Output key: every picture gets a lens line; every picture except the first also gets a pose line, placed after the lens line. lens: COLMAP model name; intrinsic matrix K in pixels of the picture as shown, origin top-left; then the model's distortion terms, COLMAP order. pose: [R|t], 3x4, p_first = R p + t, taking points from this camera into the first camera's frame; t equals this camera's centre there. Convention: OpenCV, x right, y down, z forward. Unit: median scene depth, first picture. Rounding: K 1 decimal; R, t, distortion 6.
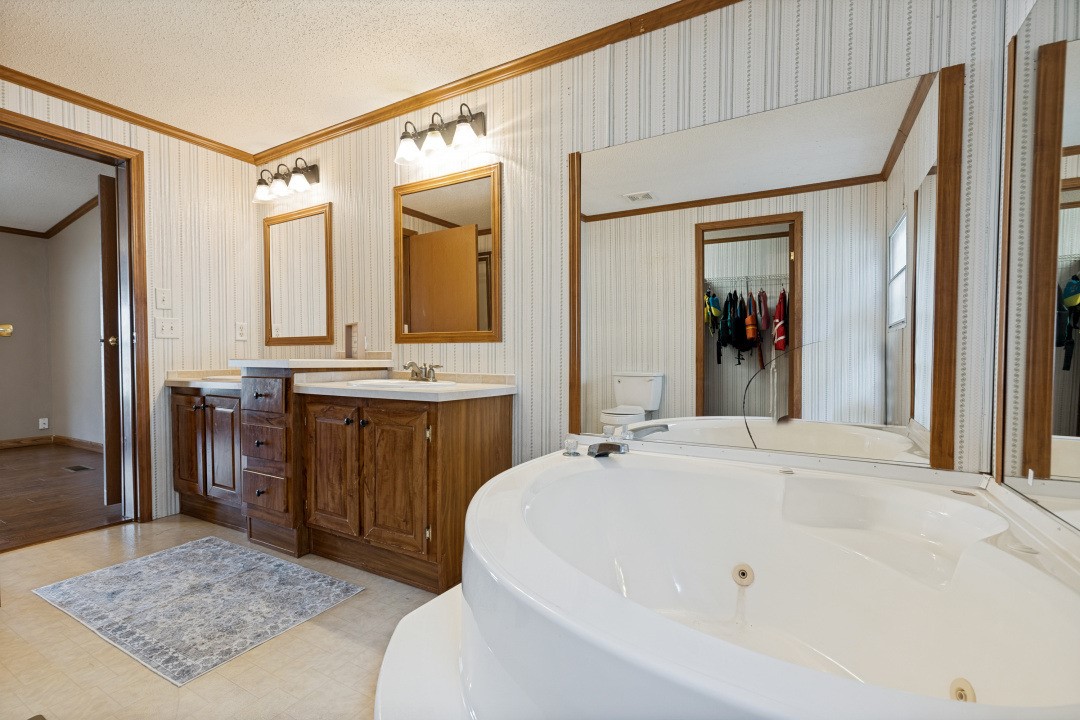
lens RADIAL K [[483.4, 0, 535.6], [0, 483.4, 365.4], [0, 0, 1]] dist [0.003215, 0.000384]
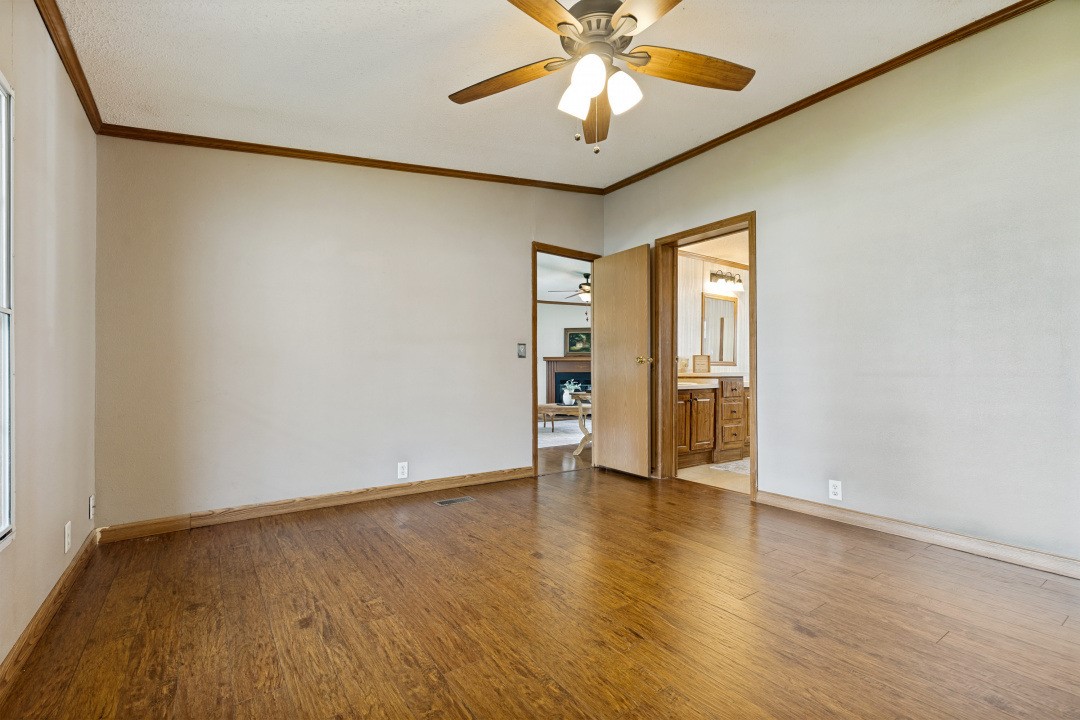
lens RADIAL K [[483.4, 0, 535.6], [0, 483.4, 365.4], [0, 0, 1]] dist [0.003215, 0.000384]
pose [[0.422406, 0.007931, 0.906372, -2.549668], [0.010190, 0.999857, -0.013498, -0.024420], [-0.906349, 0.014937, 0.422265, 0.774124]]
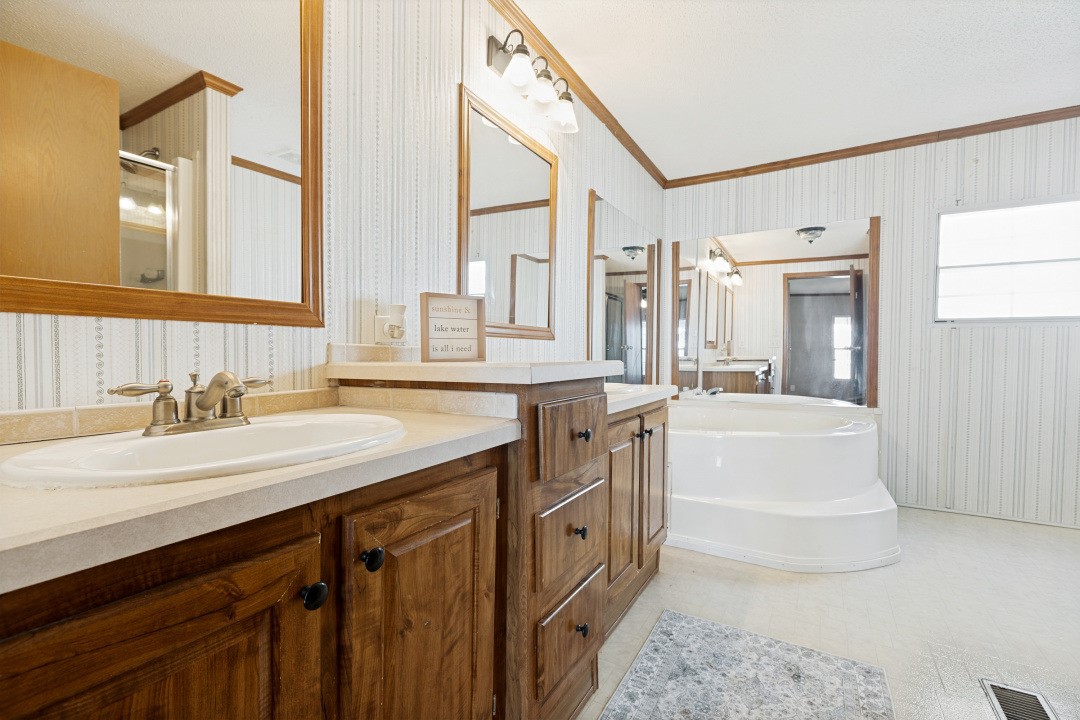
lens RADIAL K [[483.4, 0, 535.6], [0, 483.4, 365.4], [0, 0, 1]] dist [0.003215, 0.000384]
pose [[0.008176, -0.028877, 0.999550, -0.925531], [0.013190, 0.999499, 0.028768, -0.022371], [-0.999880, 0.012949, 0.008553, 0.906599]]
